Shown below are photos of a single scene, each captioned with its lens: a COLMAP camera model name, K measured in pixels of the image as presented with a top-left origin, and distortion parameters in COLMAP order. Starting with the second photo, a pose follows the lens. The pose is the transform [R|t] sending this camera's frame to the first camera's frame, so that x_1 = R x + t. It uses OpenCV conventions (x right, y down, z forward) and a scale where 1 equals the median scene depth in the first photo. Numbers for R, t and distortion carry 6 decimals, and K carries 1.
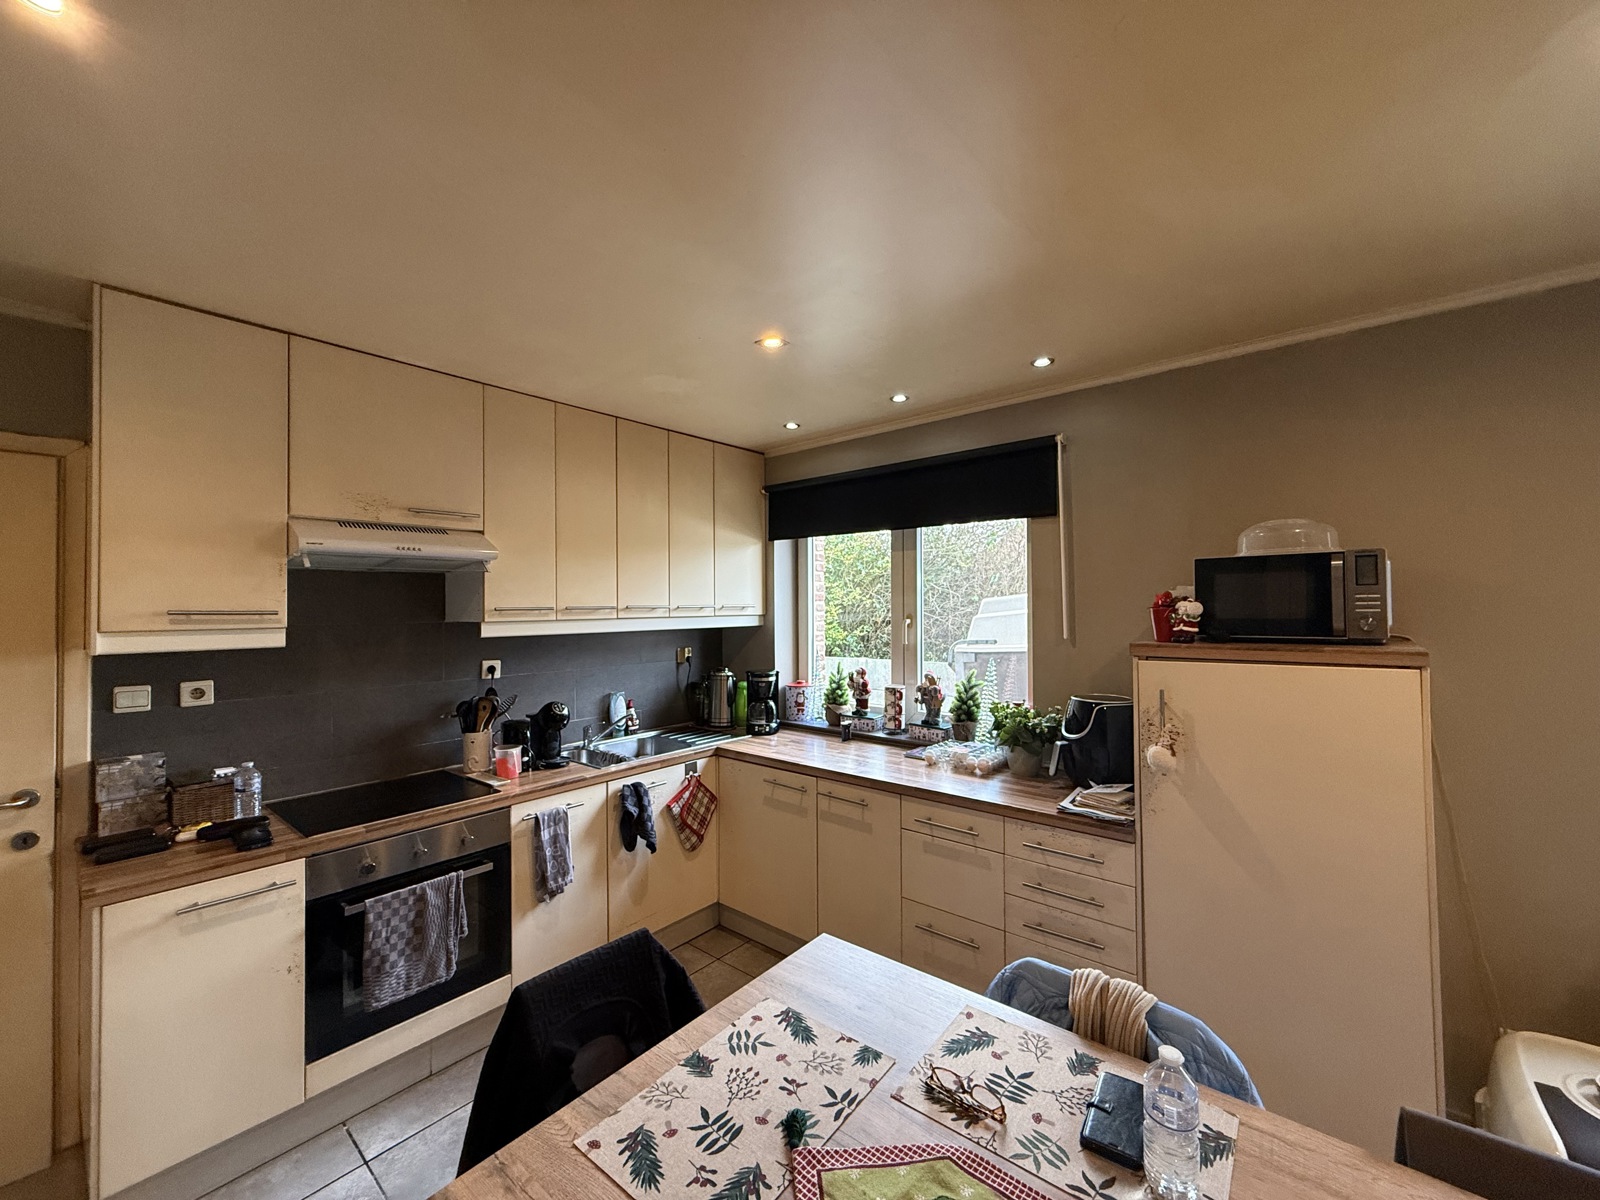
lens RADIAL K [[639.1, 0, 796.2], [0, 639.1, 599.5], [0, 0, 1]] dist [-0.001104, -0.000020]
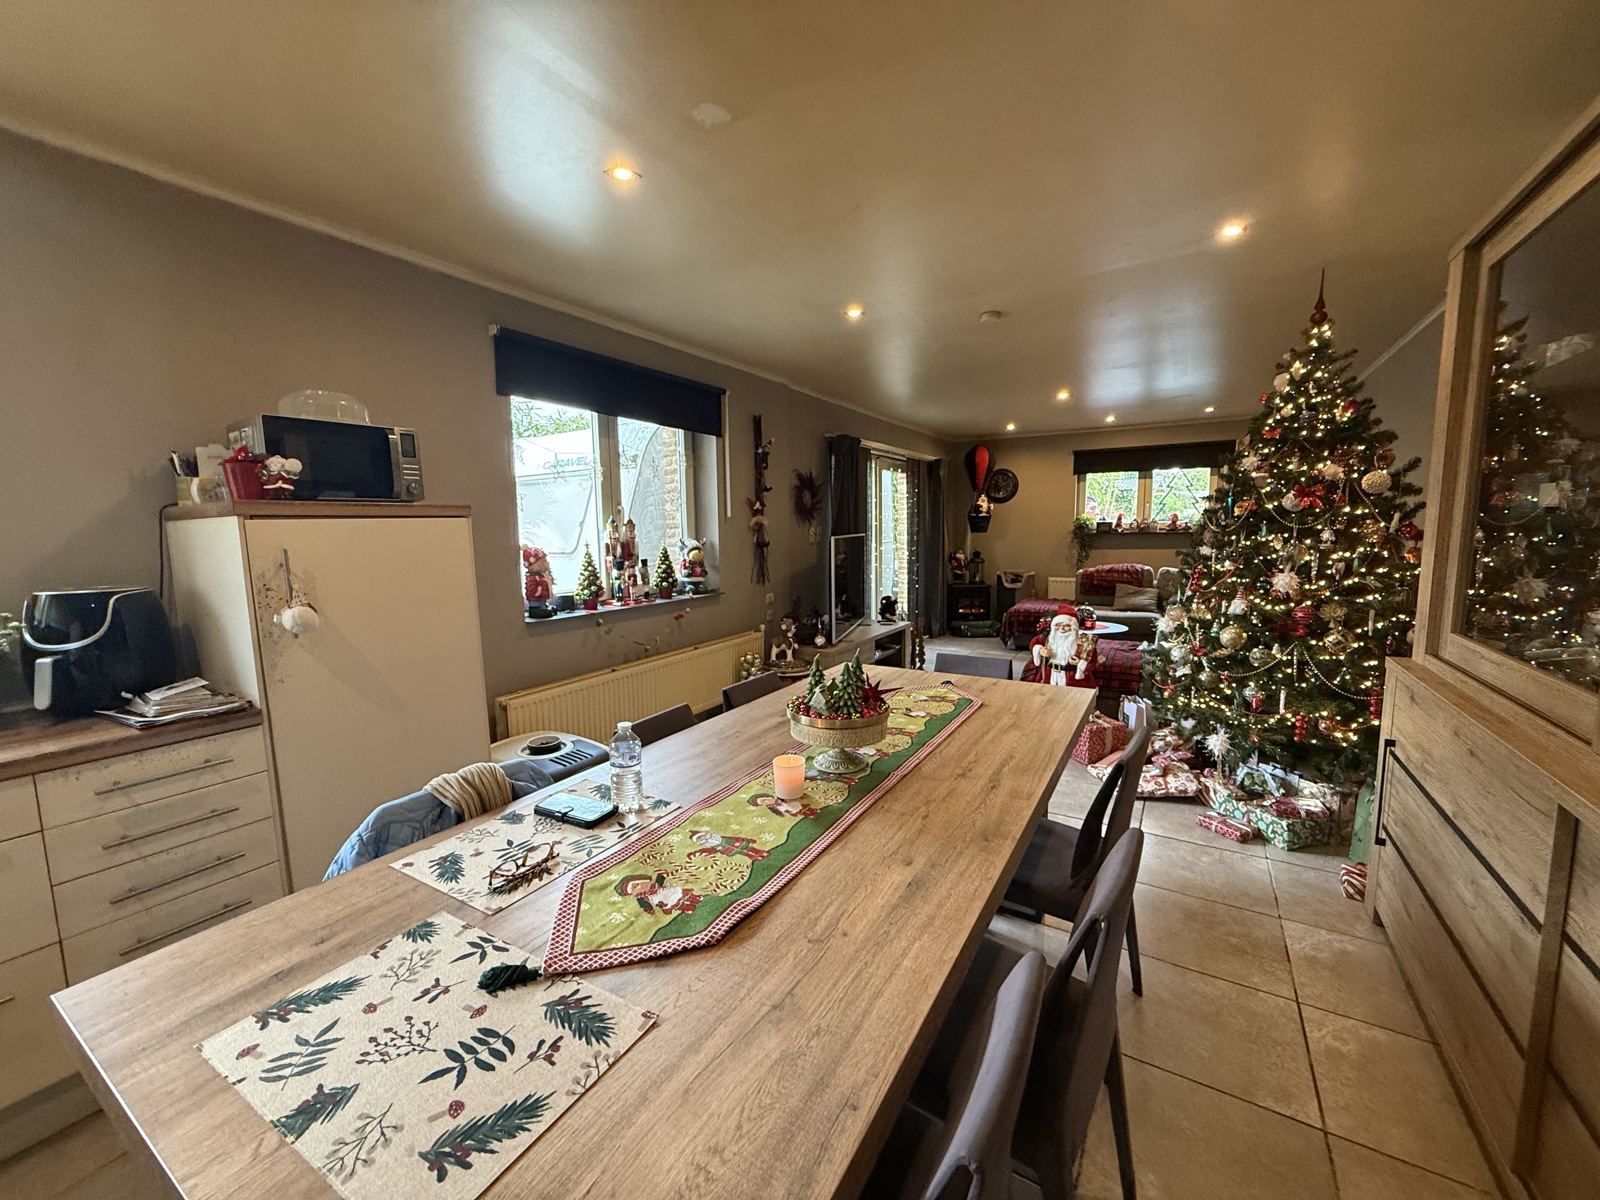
lens RADIAL K [[639.1, 0, 796.2], [0, 639.1, 599.5], [0, 0, 1]] dist [-0.001104, -0.000020]
pose [[-0.151084, -0.100106, 0.983439, -0.769961], [0.006762, 0.994731, 0.102294, 0.202197], [-0.988498, 0.022105, -0.149611, 0.648565]]
